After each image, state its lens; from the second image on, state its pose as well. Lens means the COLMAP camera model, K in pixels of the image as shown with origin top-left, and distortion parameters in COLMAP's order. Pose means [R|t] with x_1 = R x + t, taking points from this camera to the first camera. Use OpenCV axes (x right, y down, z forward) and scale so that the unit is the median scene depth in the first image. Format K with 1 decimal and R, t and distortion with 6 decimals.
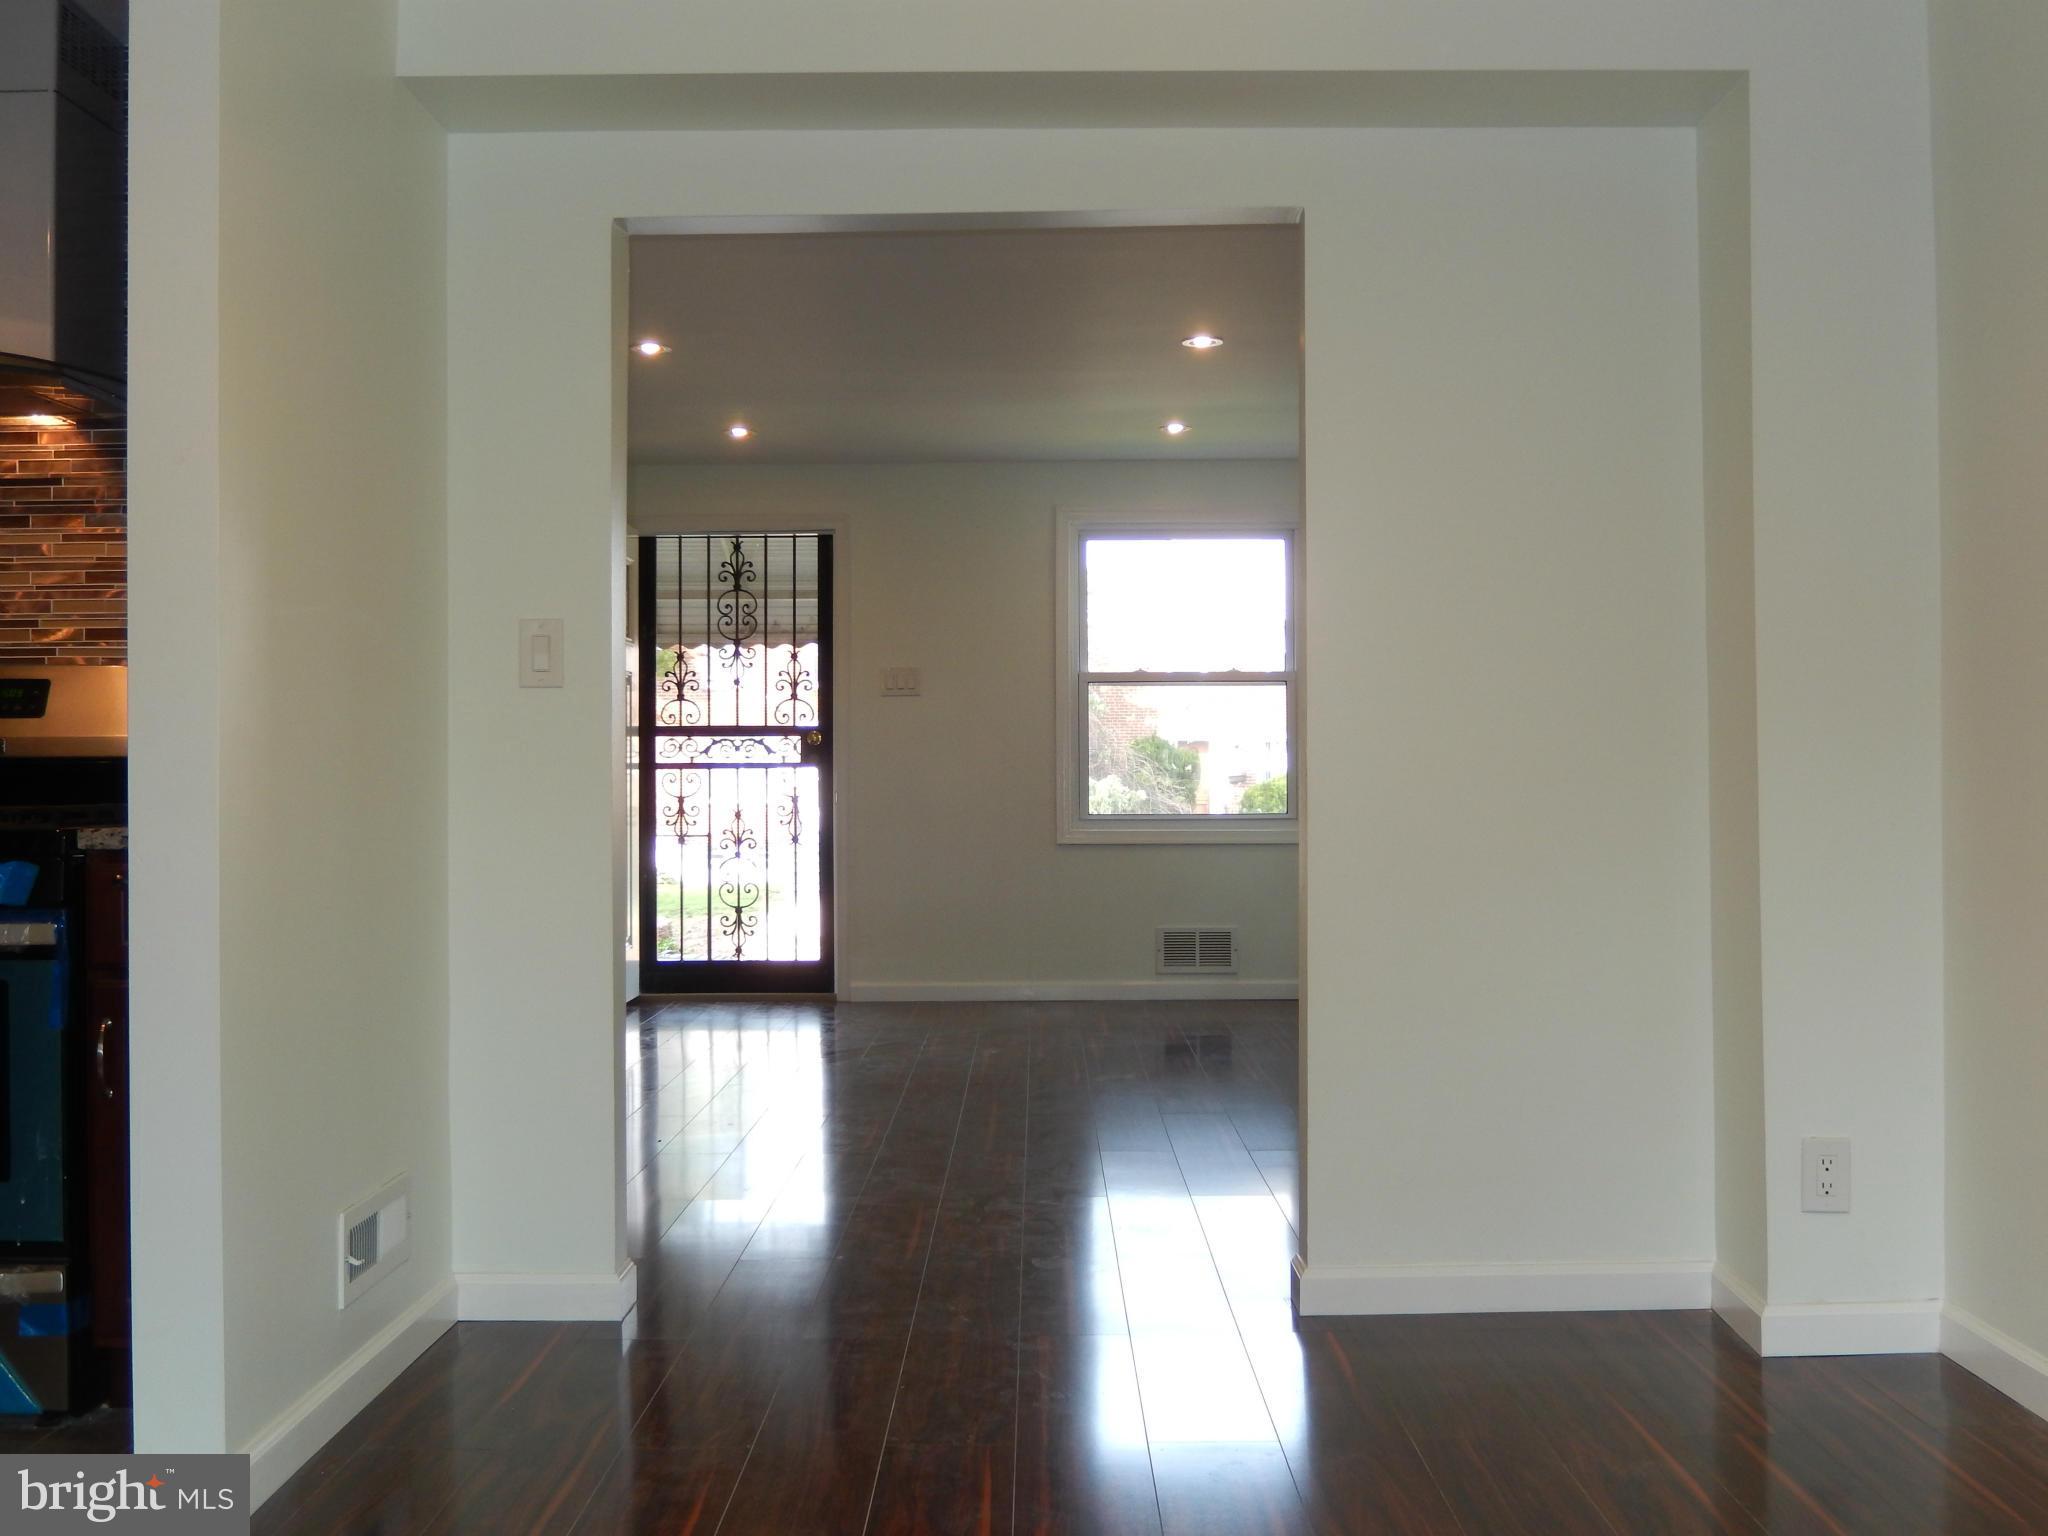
lens RADIAL K [[2102.5, 0, 1024.0], [0, 2102.5, 768.0], [0, 0, 1]] dist [-0.004677, -0.150497]
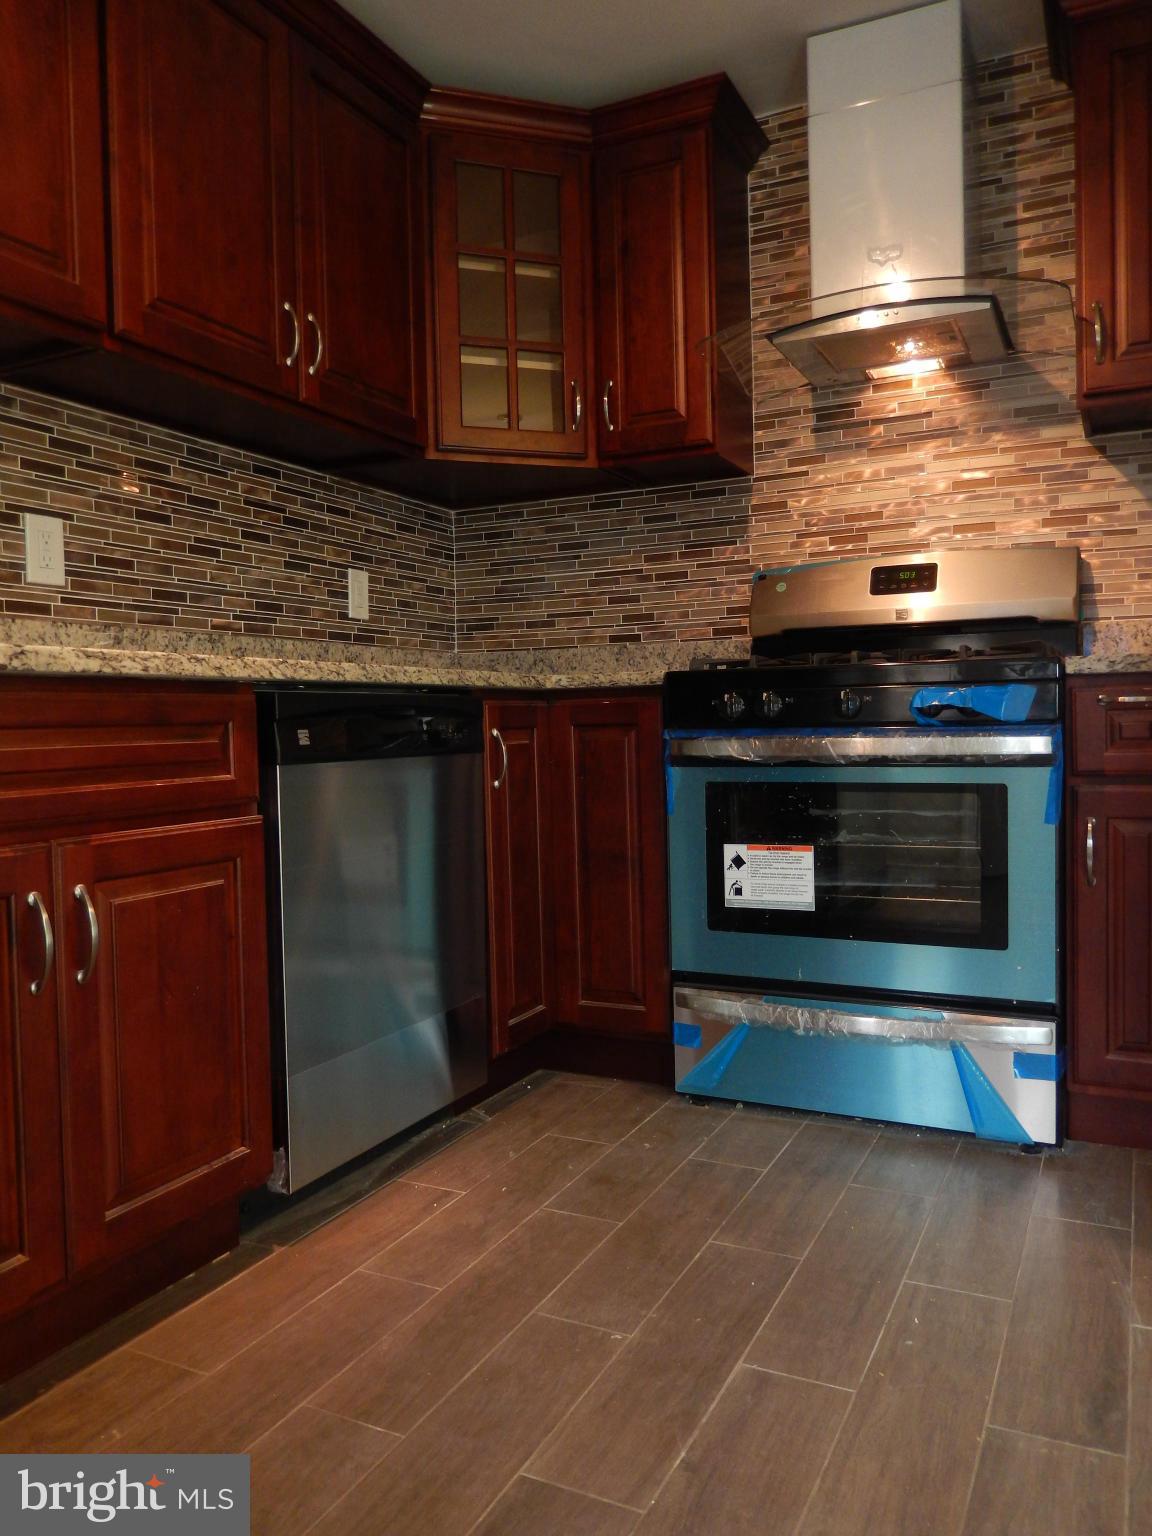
lens RADIAL K [[1147.5, 0, 576.4], [0, 1147.5, 760.9], [0, 0, 1]] dist [0.000618, -0.011396]
pose [[0.899777, -0.000416, -0.436349, -0.137026], [0.020641, 0.998921, 0.041609, 0.018105], [0.435861, -0.046446, 0.898815, 0.094949]]
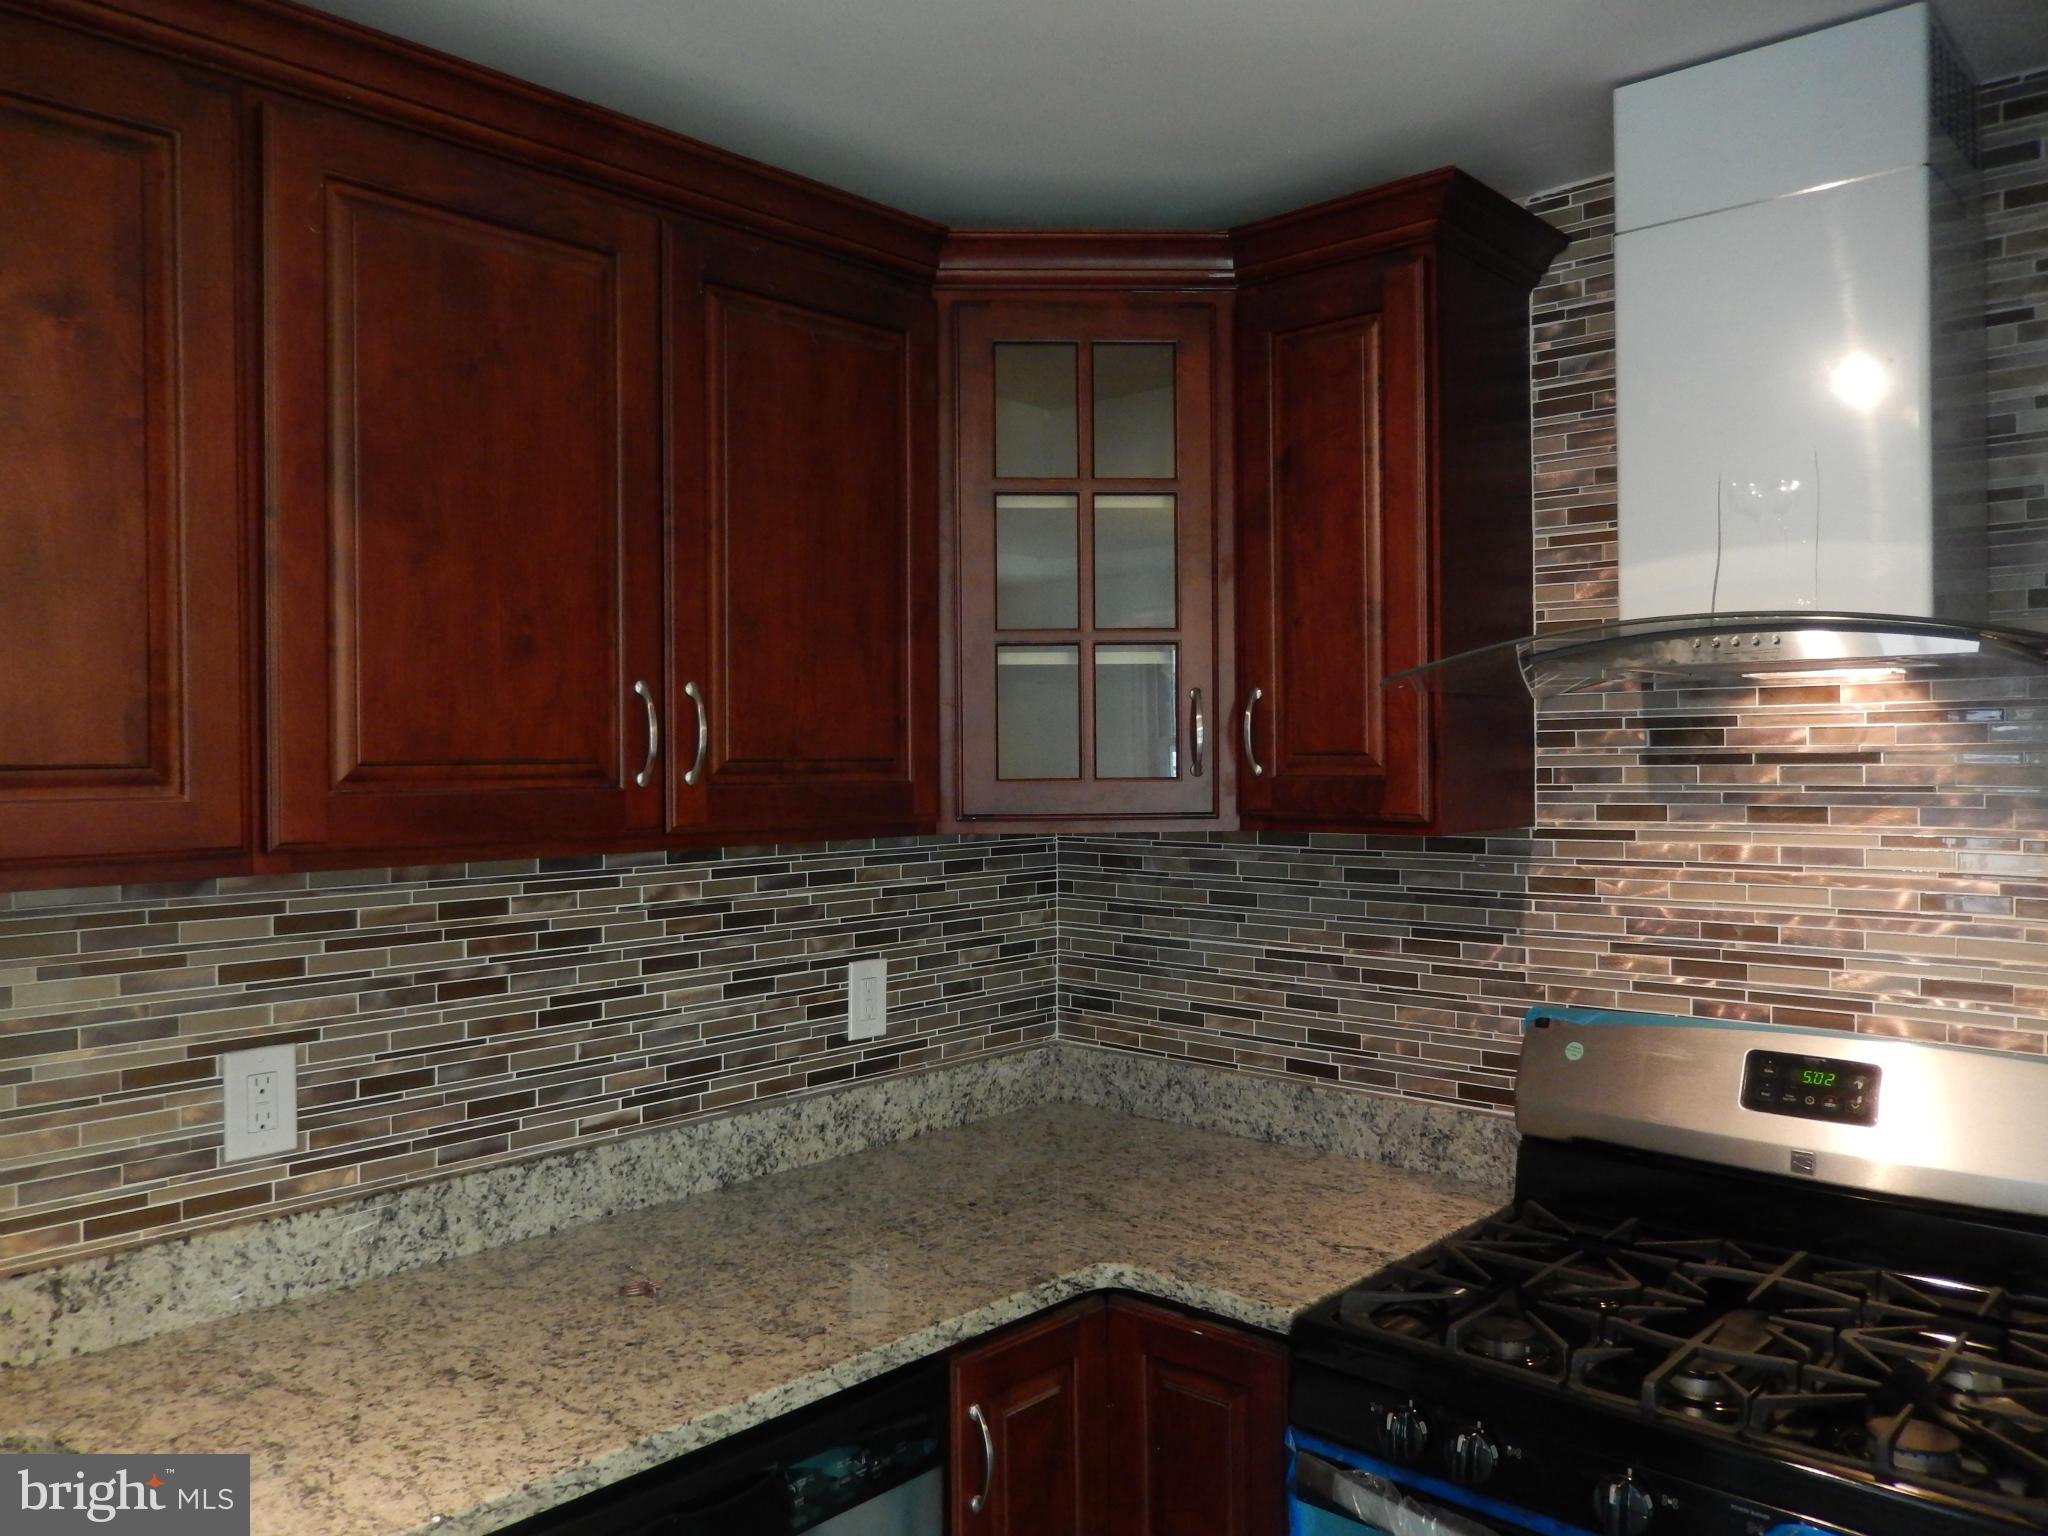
lens RADIAL K [[1529.9, 0, 1019.6], [0, 1529.9, 772.2], [0, 0, 1]] dist [0.000618, -0.011396]
pose [[0.743324, 0.004753, -0.668915, -0.132654], [0.009075, 0.999811, 0.017190, -0.056601], [0.668870, -0.018848, 0.743140, 0.173727]]
